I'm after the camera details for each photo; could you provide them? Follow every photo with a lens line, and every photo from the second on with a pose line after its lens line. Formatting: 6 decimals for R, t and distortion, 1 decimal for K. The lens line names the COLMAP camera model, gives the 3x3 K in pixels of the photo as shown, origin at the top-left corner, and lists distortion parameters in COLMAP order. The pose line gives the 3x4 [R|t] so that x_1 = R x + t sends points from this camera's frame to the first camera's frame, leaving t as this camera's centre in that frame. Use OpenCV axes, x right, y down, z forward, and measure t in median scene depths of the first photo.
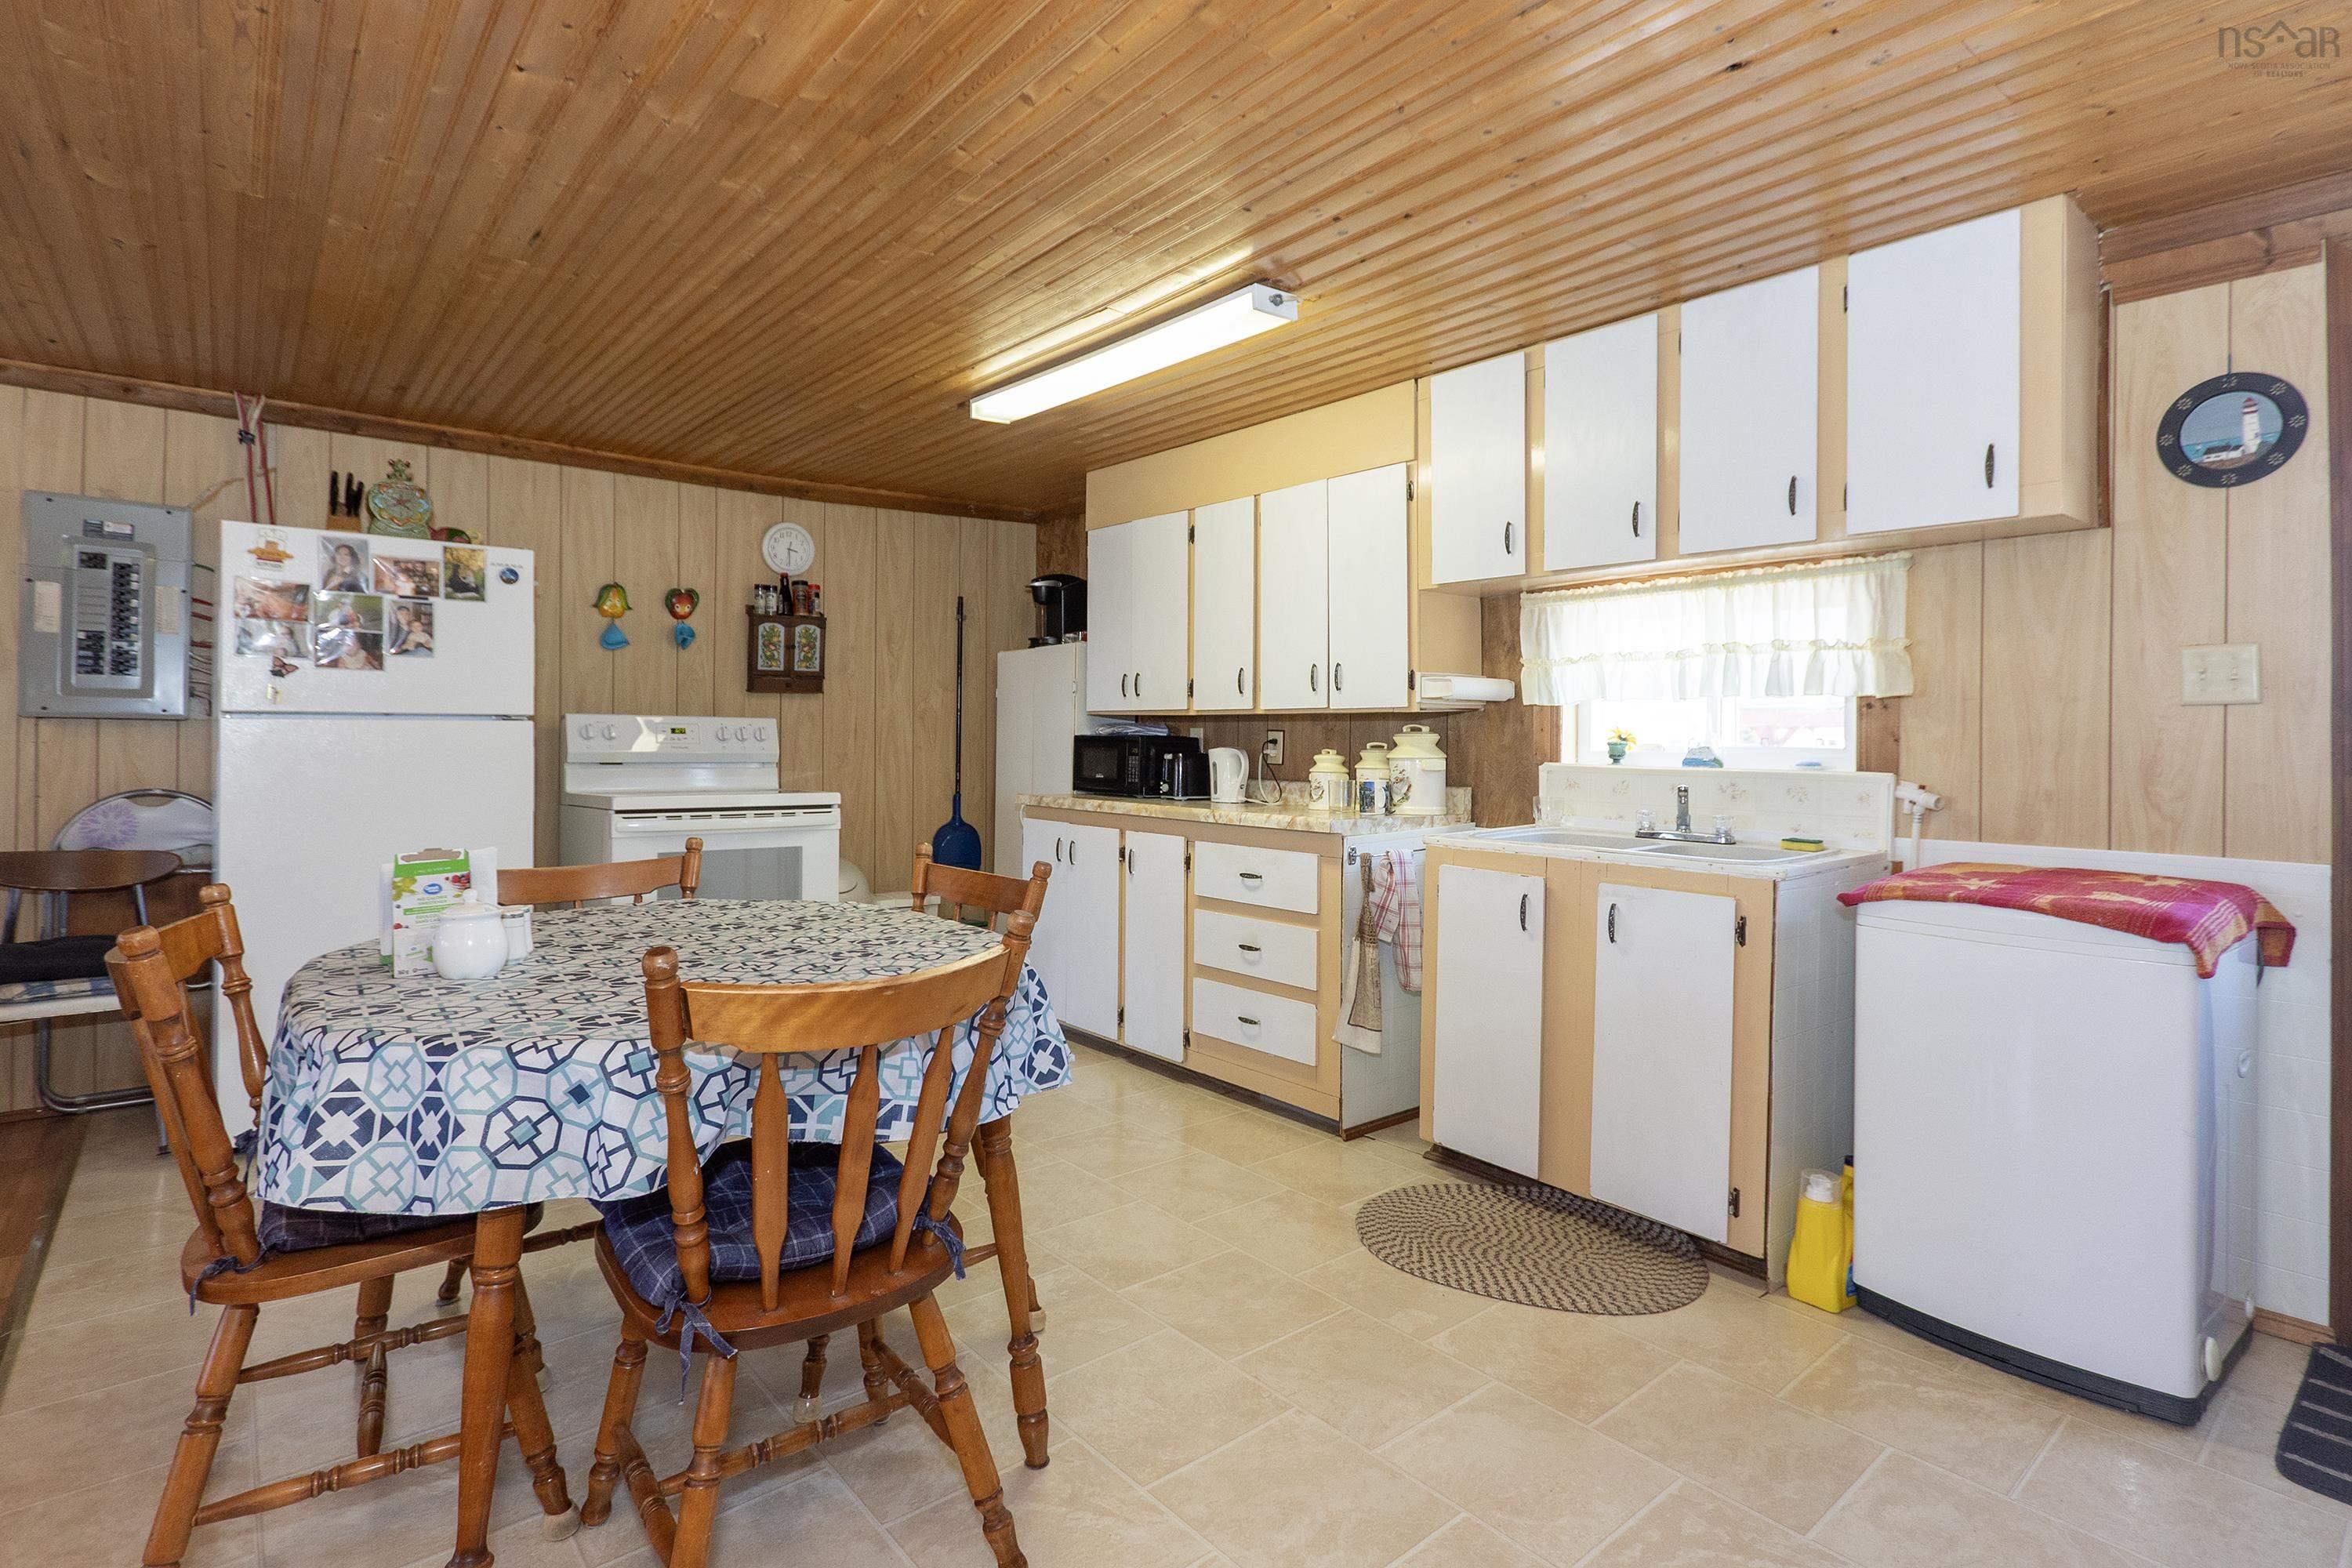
lens RADIAL K [[1130.8, 0, 1188.6], [0, 1130.8, 740.1], [0, 0, 1]] dist [-0.000495, -0.000345]
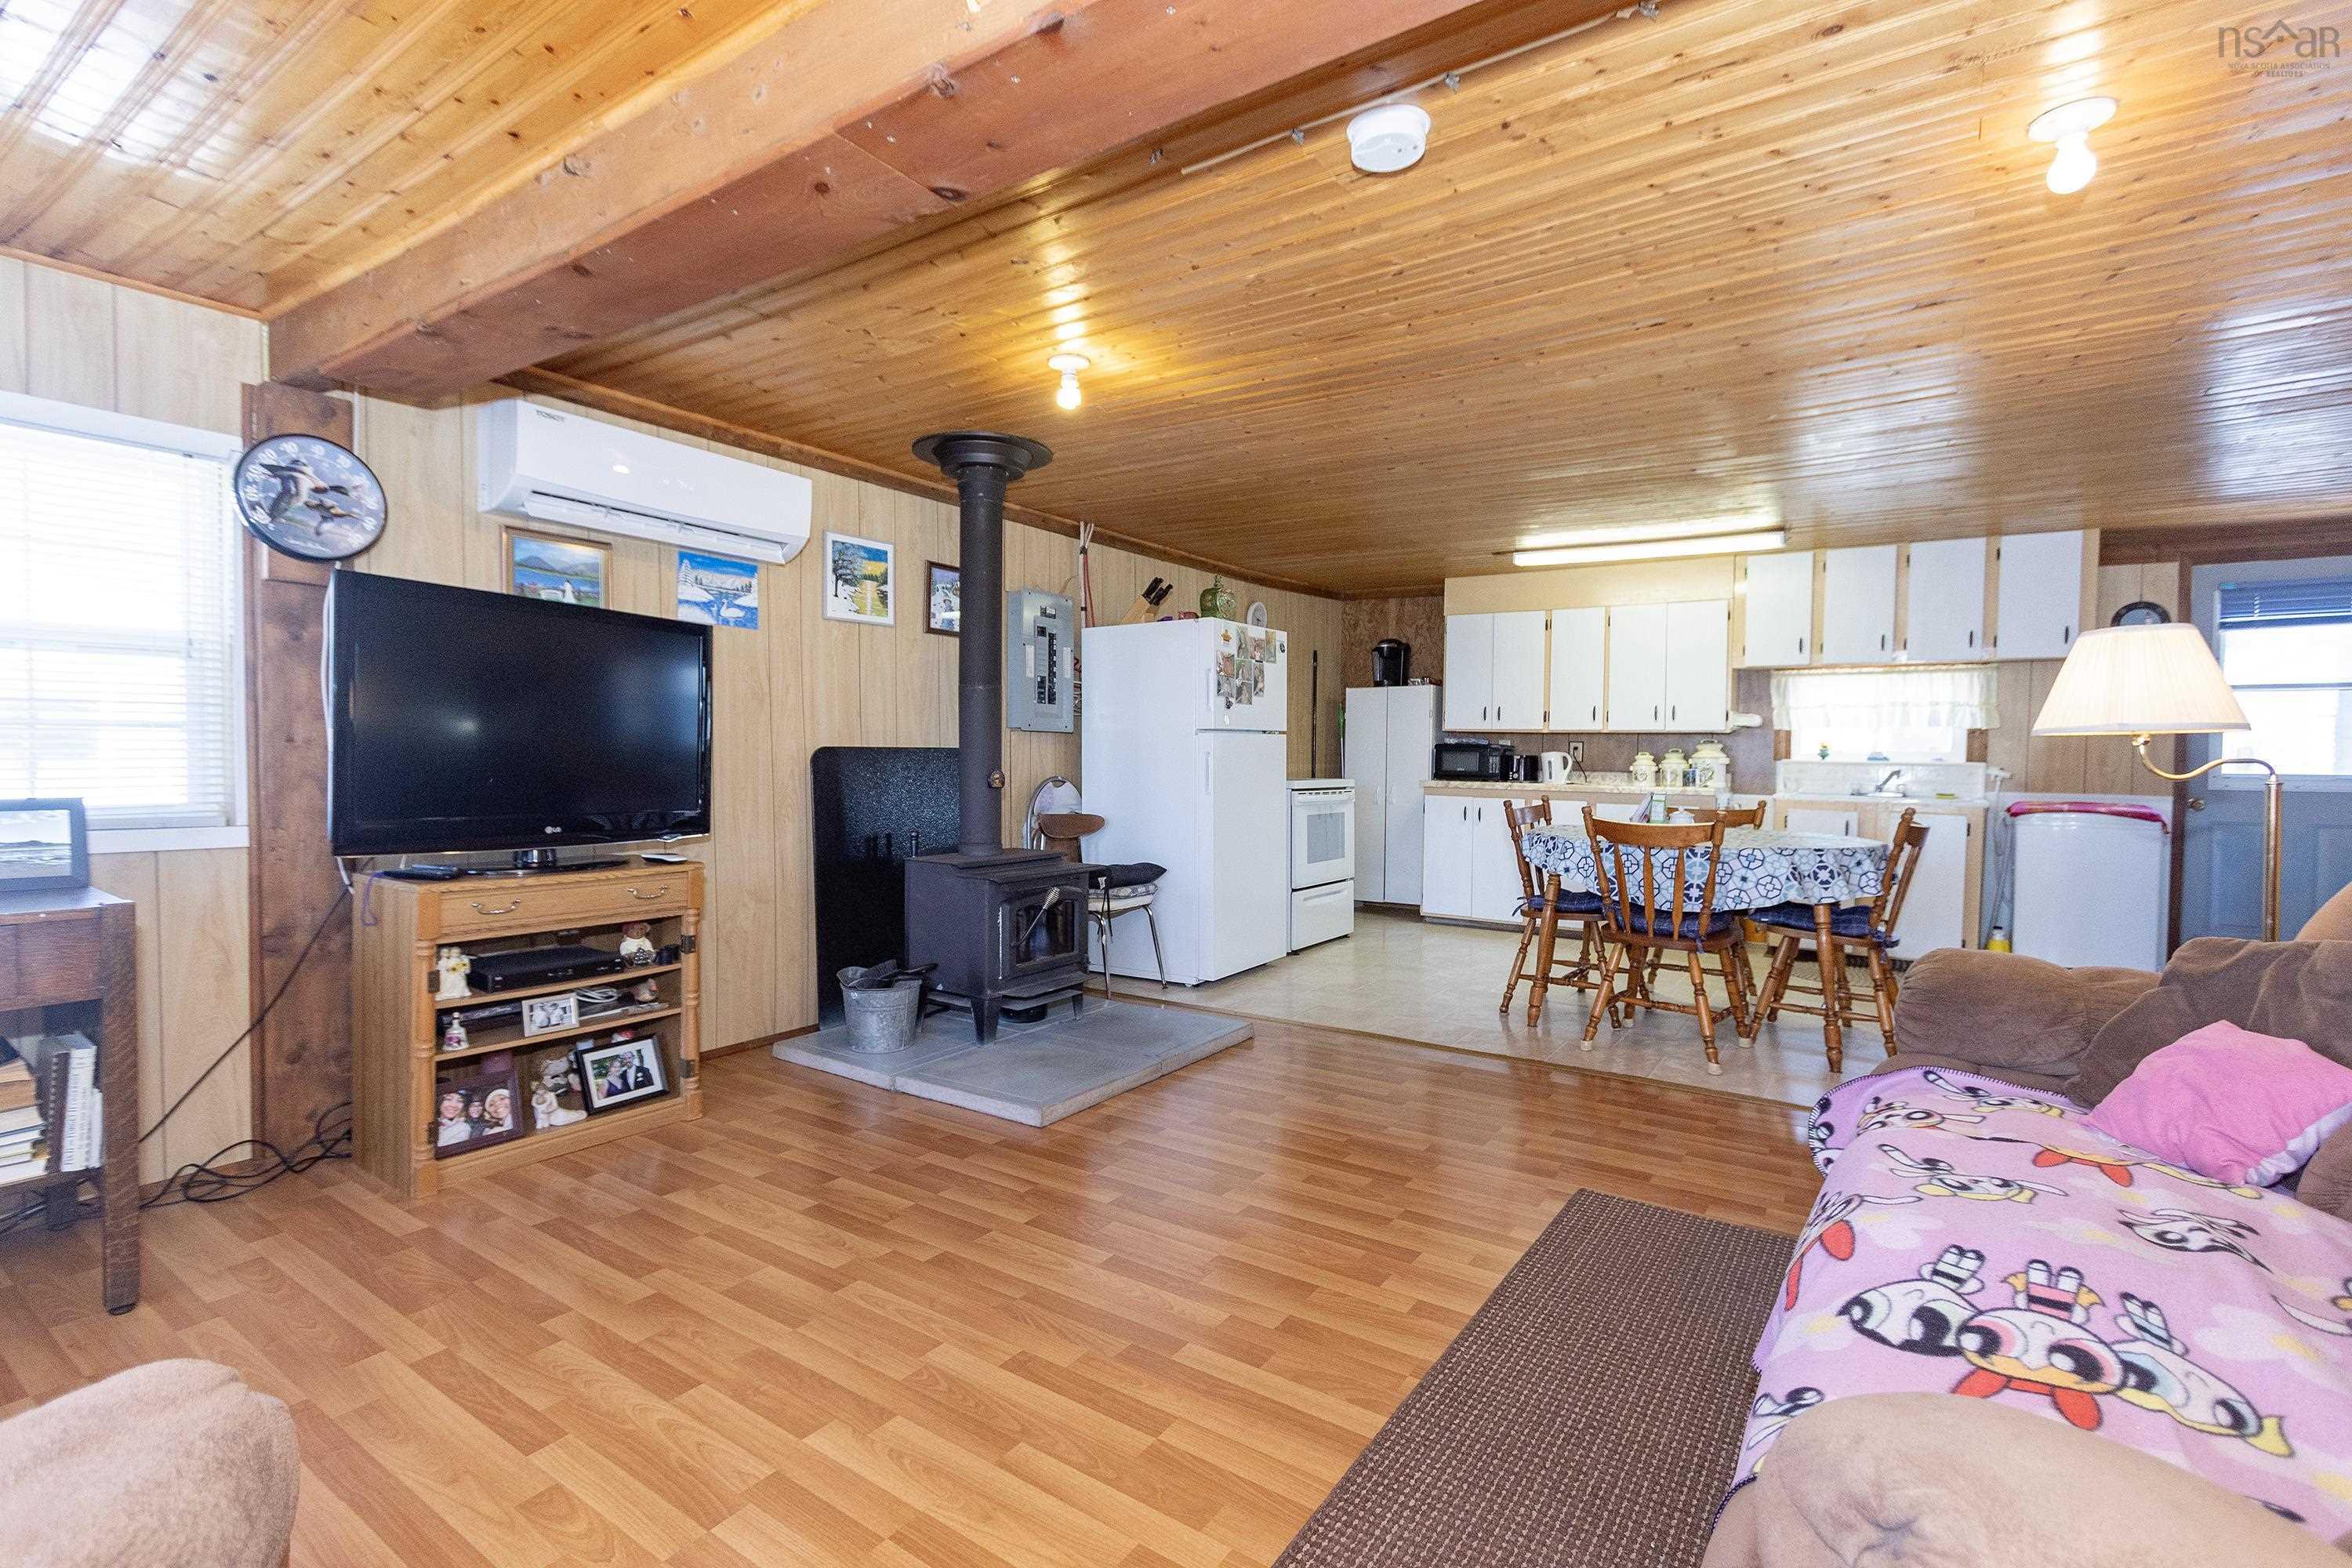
lens RADIAL K [[1068.3, 0, 1165.3], [0, 1068.3, 781.0], [0, 0, 1]] dist [-0.004679, 0.000533]
pose [[0.966557, -0.005137, 0.256402, -1.118913], [-0.002864, 0.999521, 0.030822, 0.003137], [-0.256437, -0.030525, 0.966079, -0.462087]]
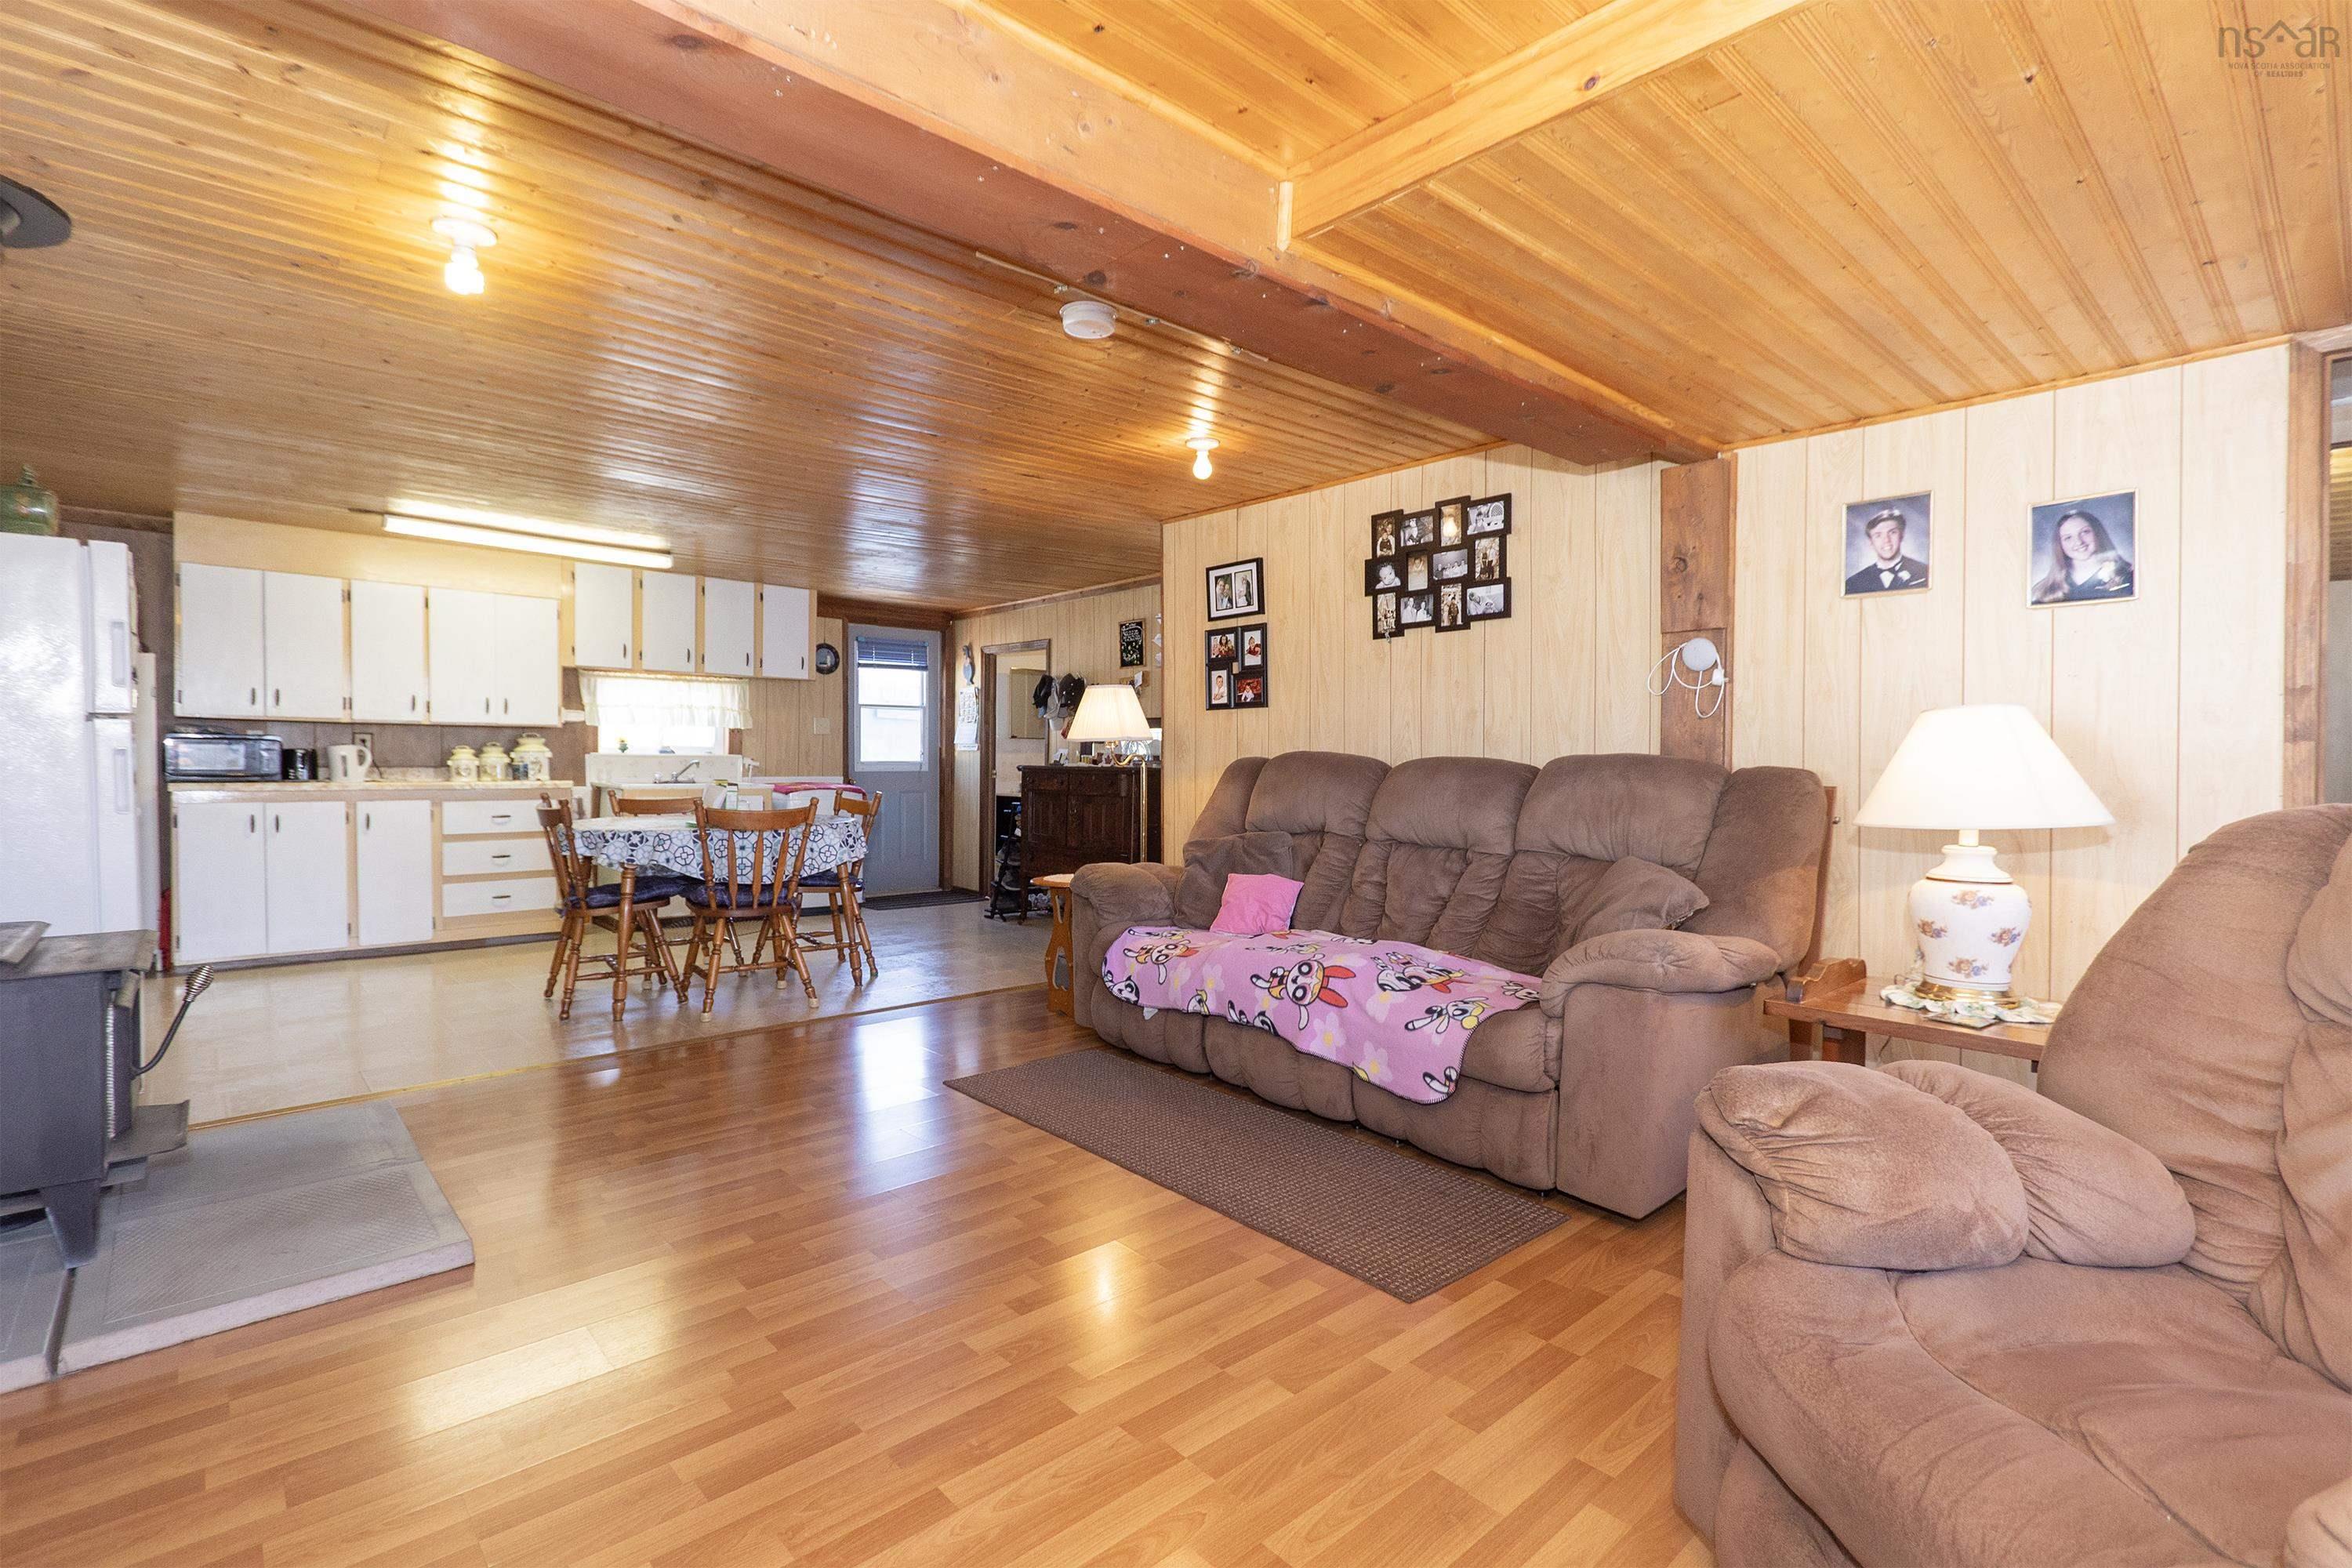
lens RADIAL K [[1068.3, 0, 1173.8], [0, 1068.3, 784.3], [0, 0, 1]] dist [-0.004679, 0.000533]
pose [[-0.028346, -0.034361, 0.999007, -1.624980], [-0.011715, 0.999352, 0.034040, -0.001624], [-0.999530, -0.010738, -0.028730, -0.016215]]
